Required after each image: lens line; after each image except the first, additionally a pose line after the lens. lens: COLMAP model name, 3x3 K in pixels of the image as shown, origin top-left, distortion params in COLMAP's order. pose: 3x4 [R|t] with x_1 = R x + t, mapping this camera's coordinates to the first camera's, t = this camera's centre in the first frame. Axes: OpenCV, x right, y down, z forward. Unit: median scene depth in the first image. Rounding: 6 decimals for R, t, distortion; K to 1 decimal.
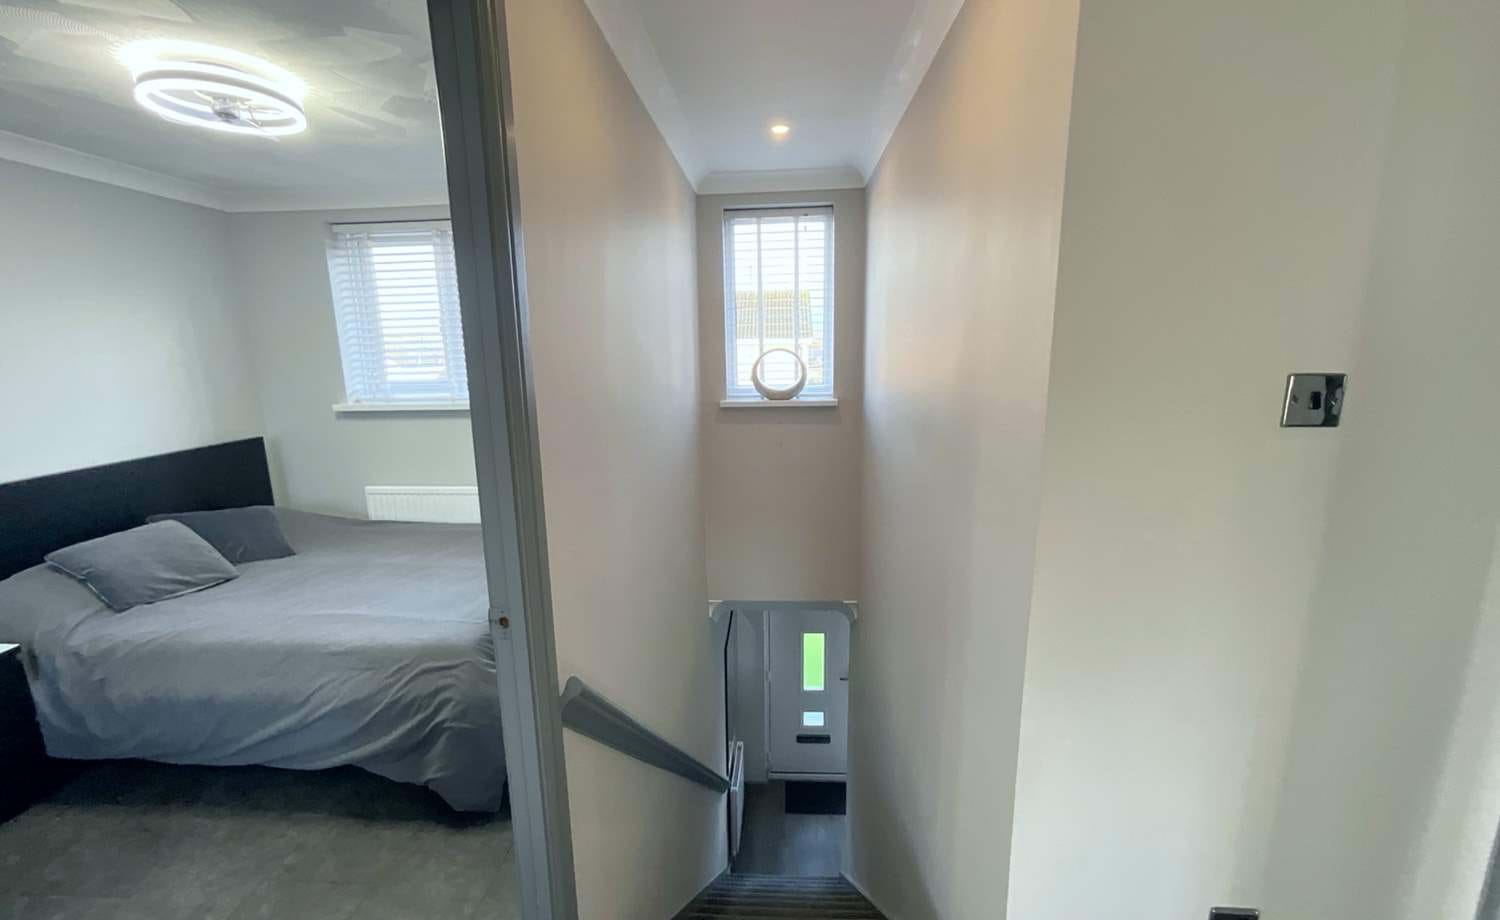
lens RADIAL K [[608.3, 0, 752.2], [0, 608.3, 456.2], [0, 0, 1]] dist [-0.003797, 0.001152]
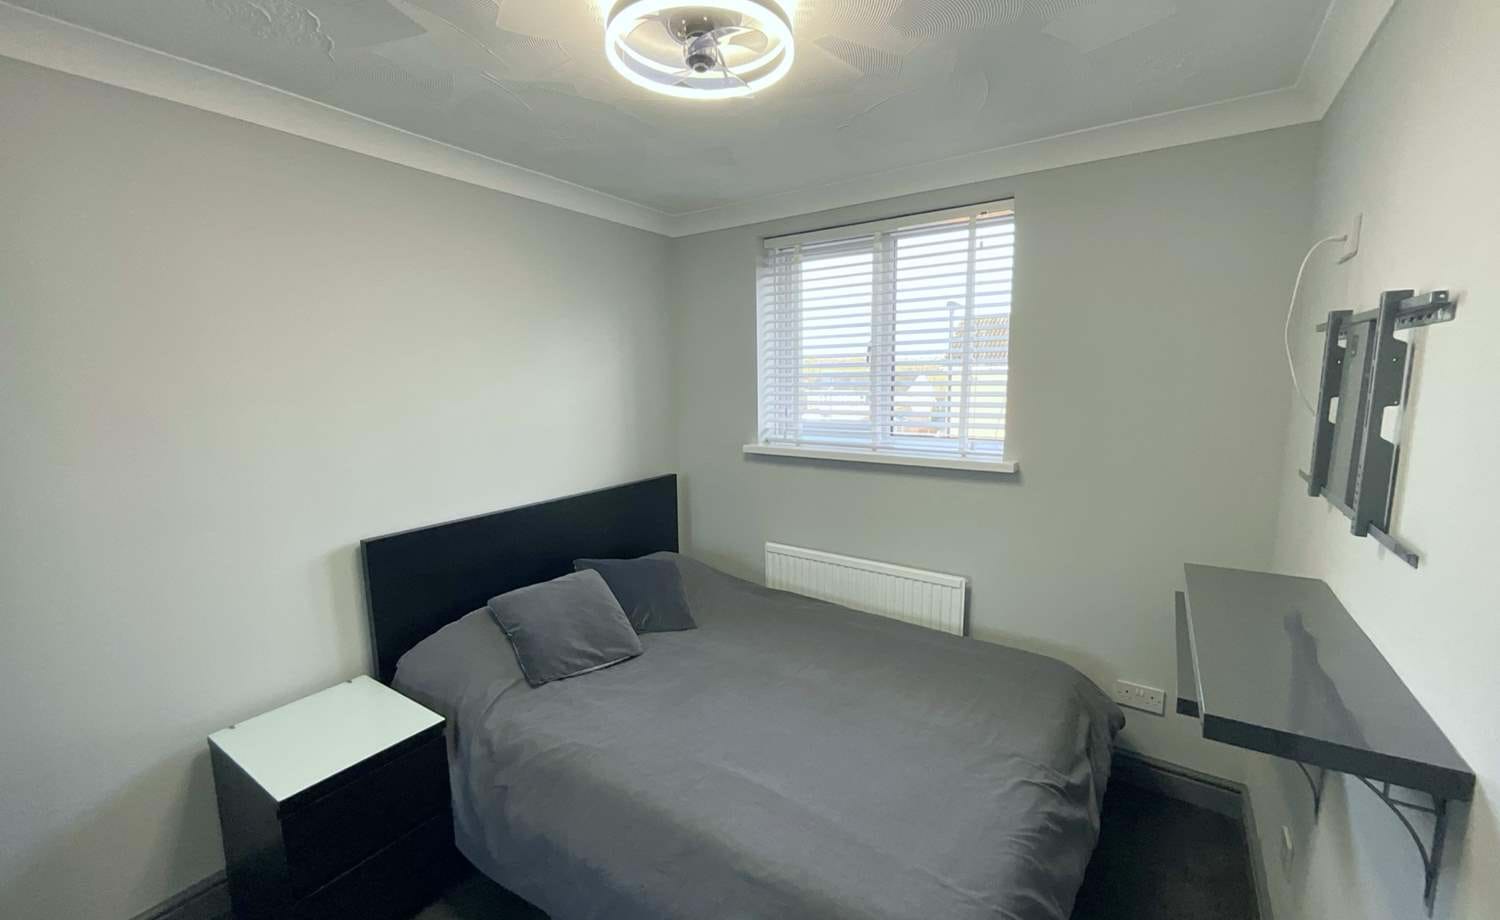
lens RADIAL K [[608.3, 0, 749.8], [0, 608.3, 460.3], [0, 0, 1]] dist [-0.003797, 0.001152]
pose [[0.856159, 0.084917, -0.509687, -0.241155], [-0.100555, 0.994927, -0.003148, -0.062225], [0.506834, 0.053947, 0.860354, 0.259766]]
